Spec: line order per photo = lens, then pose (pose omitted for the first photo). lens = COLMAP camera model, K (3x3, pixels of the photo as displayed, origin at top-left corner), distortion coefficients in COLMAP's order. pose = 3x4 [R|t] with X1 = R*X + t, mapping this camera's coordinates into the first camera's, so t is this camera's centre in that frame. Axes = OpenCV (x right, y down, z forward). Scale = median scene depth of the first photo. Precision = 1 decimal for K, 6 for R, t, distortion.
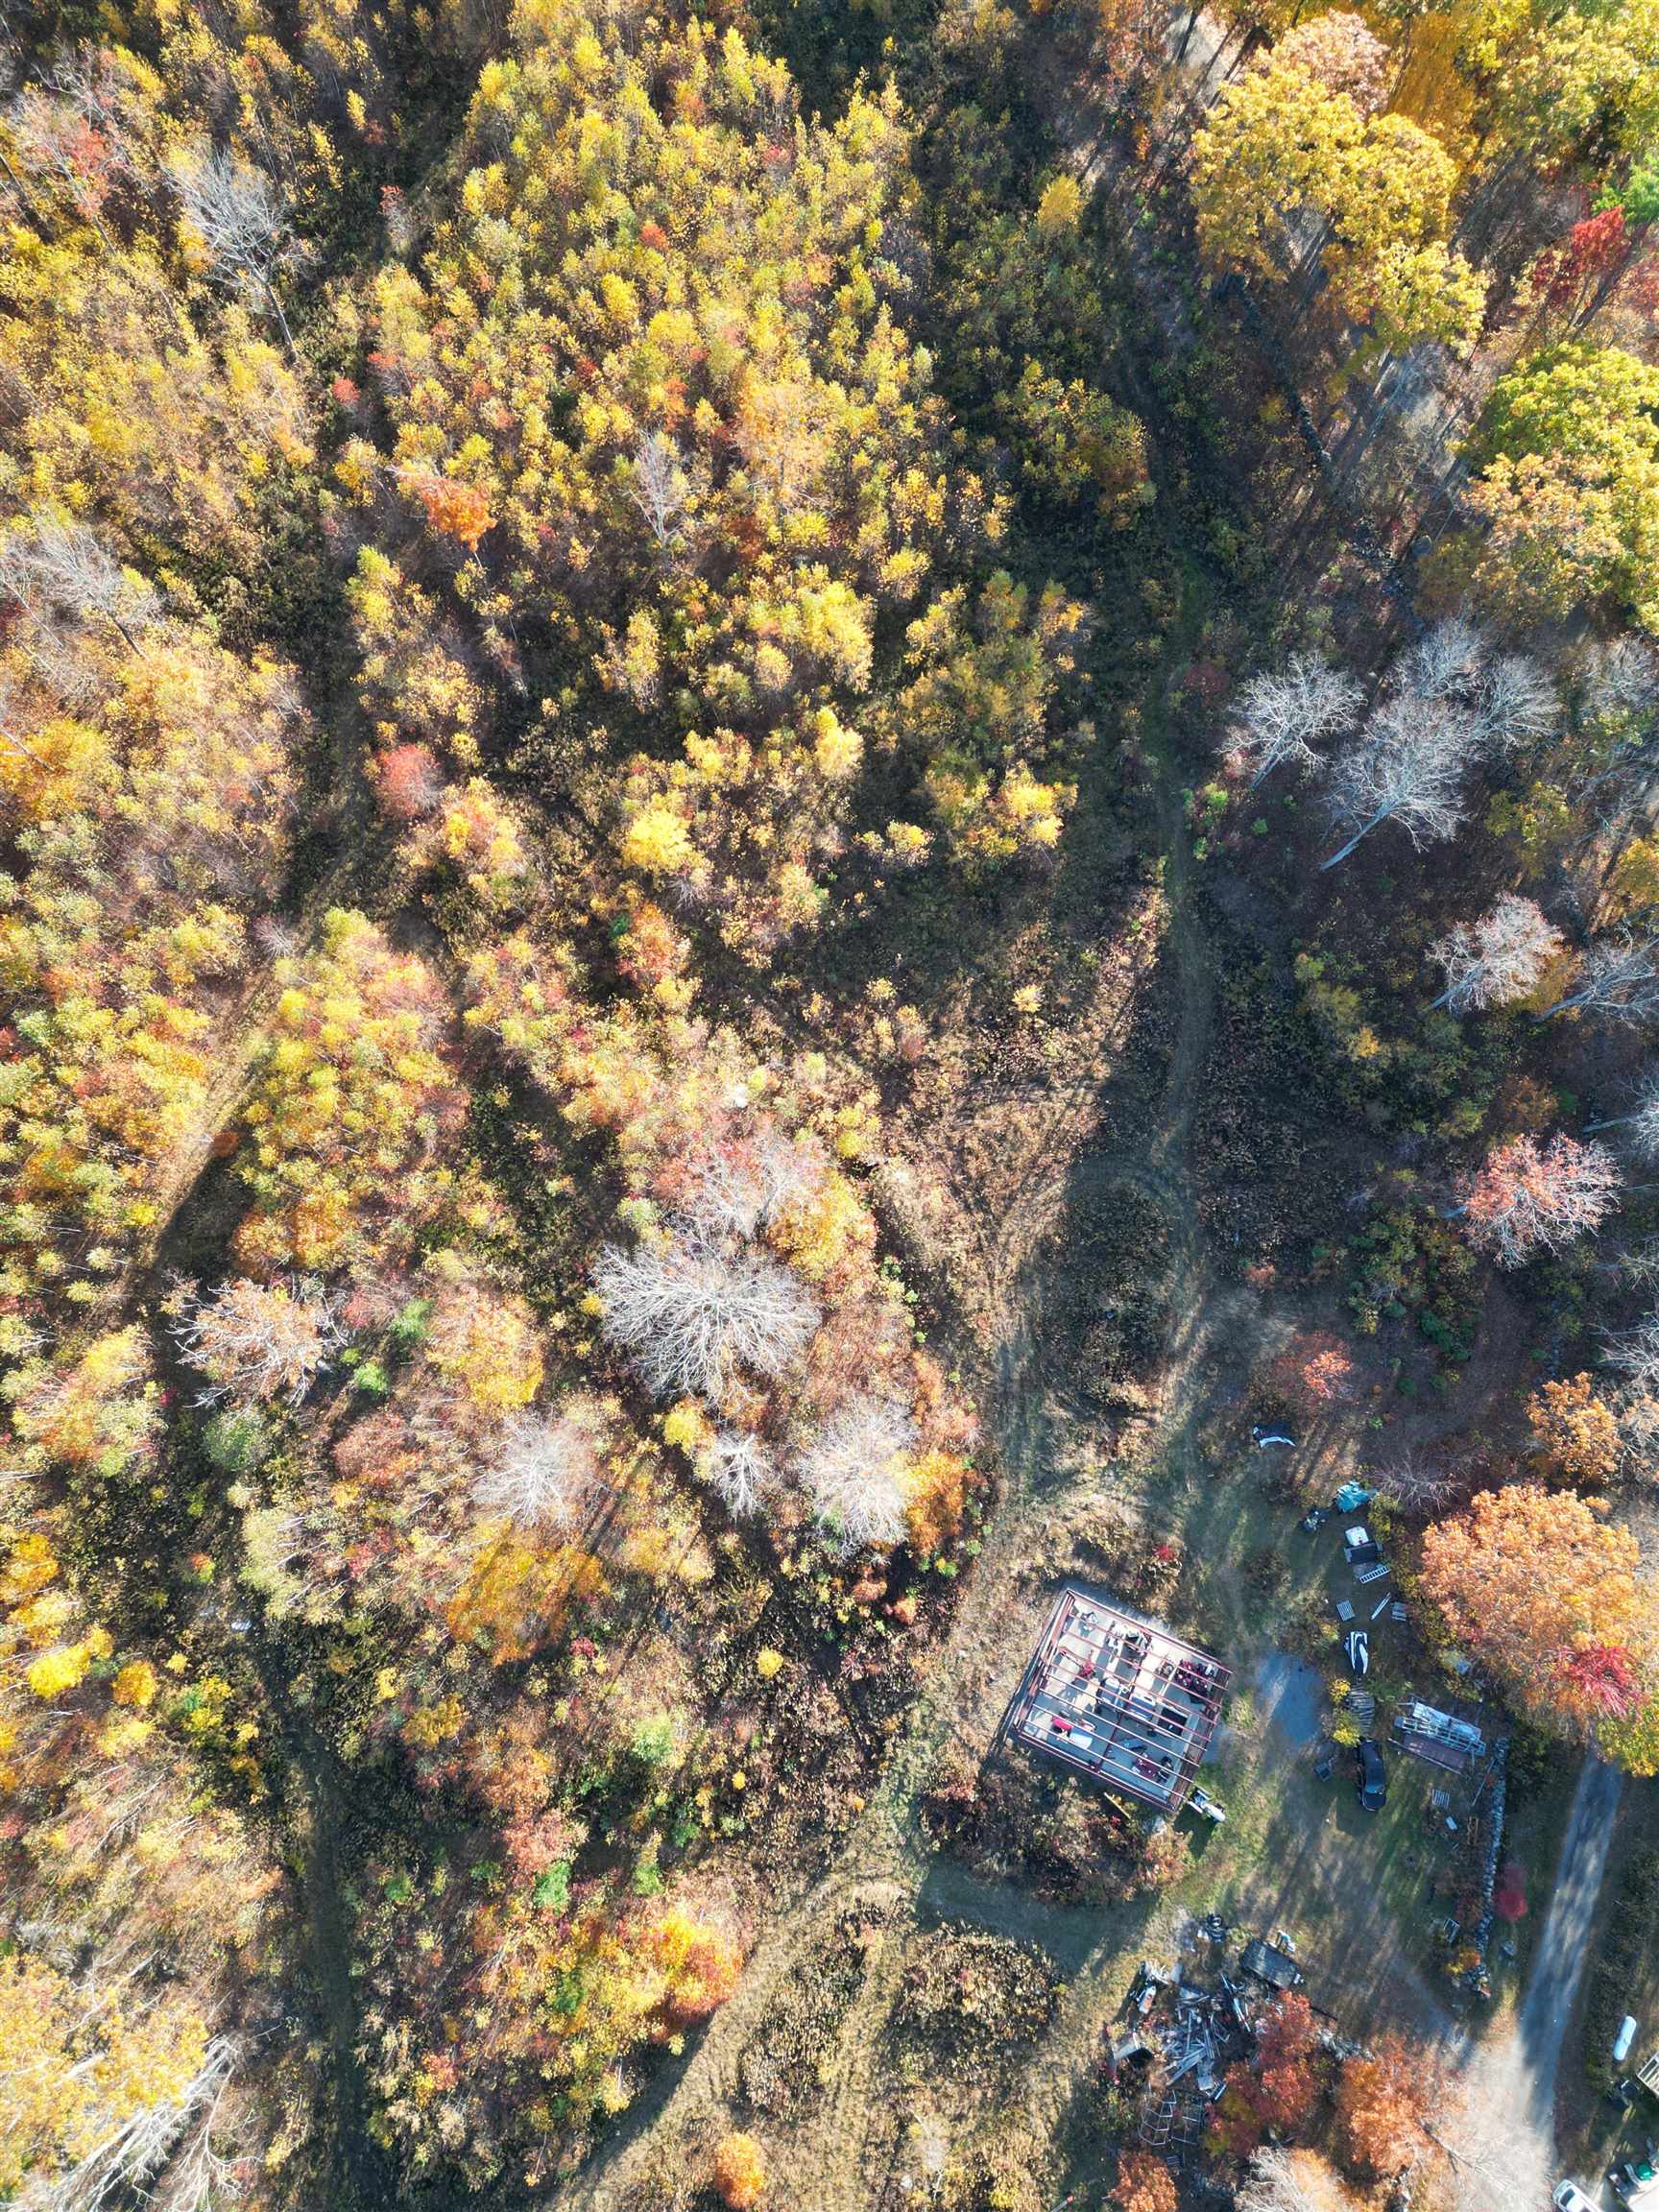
lens RADIAL K [[1520.5, 0, 833.2], [0, 1520.5, 1102.3], [0, 0, 1]] dist [0.087684, -0.084115]
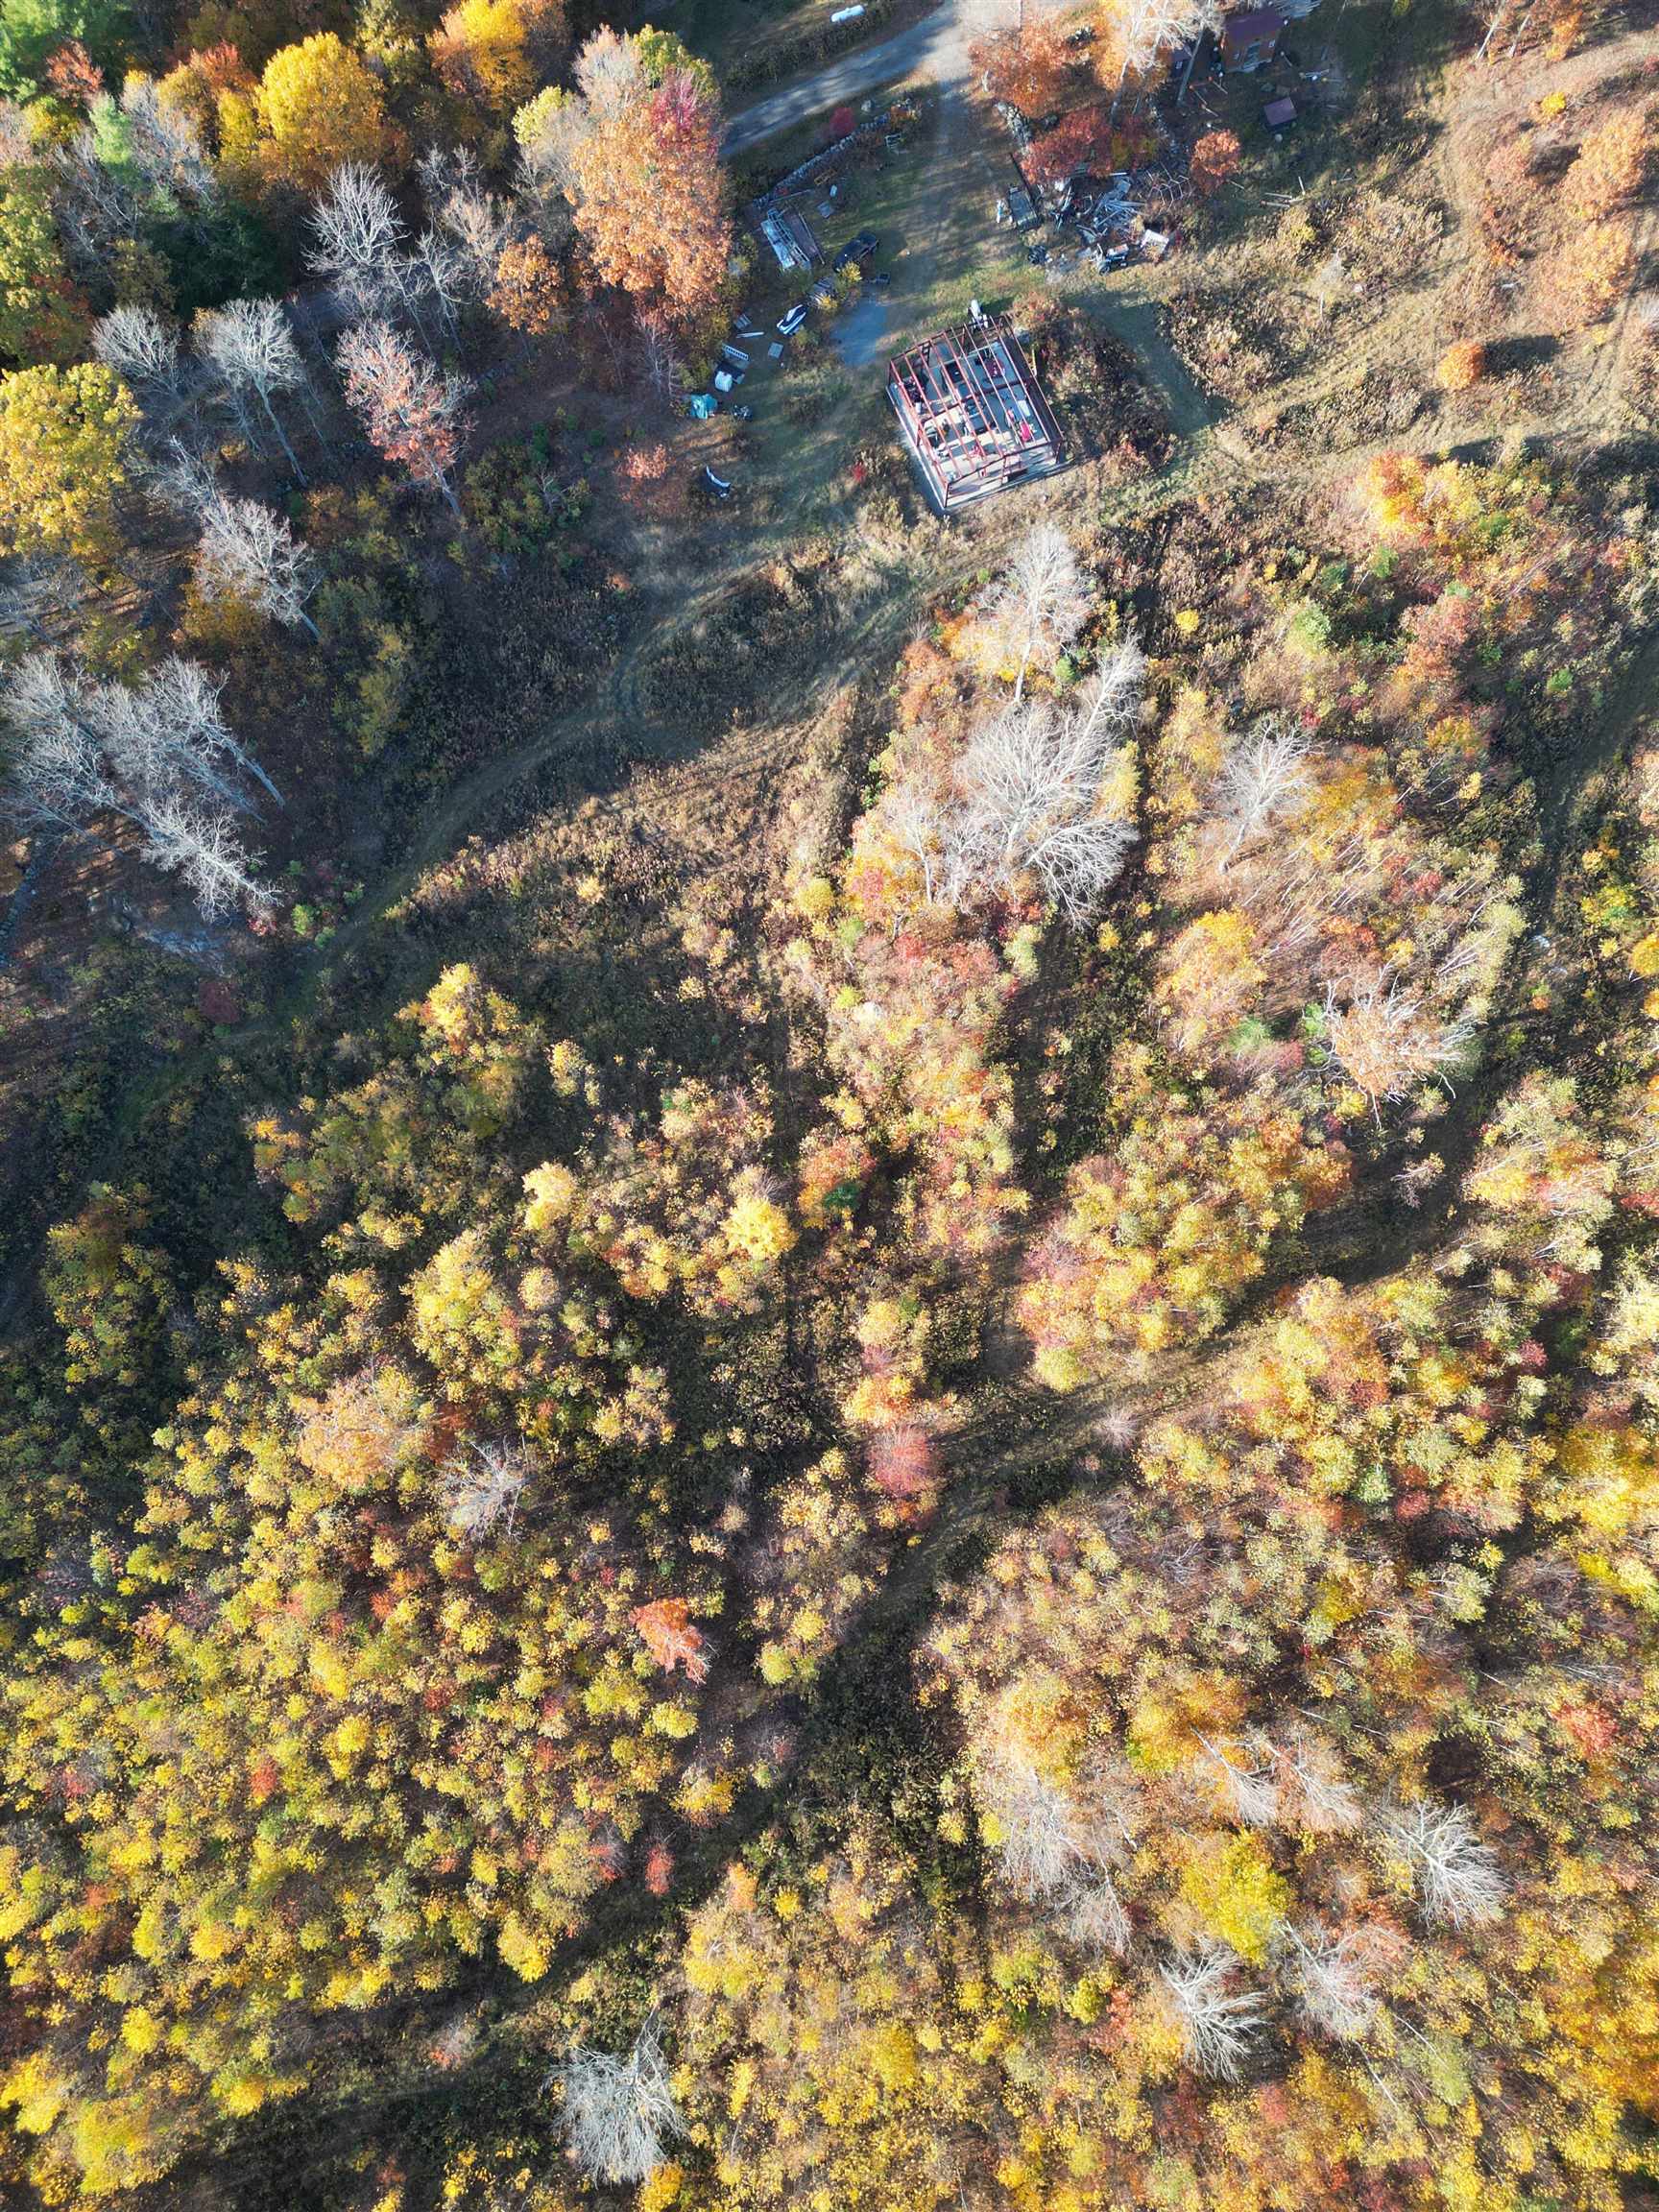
lens RADIAL K [[1511.4, 0, 830.4], [0, 1511.4, 1095.7], [0, 0, 1]] dist [0.105828, -0.107333]
pose [[-0.735856, -0.666673, 0.118593, -0.208785], [0.668139, -0.686394, 0.287147, -0.361319], [-0.110031, 0.290535, 0.950517, 0.064042]]
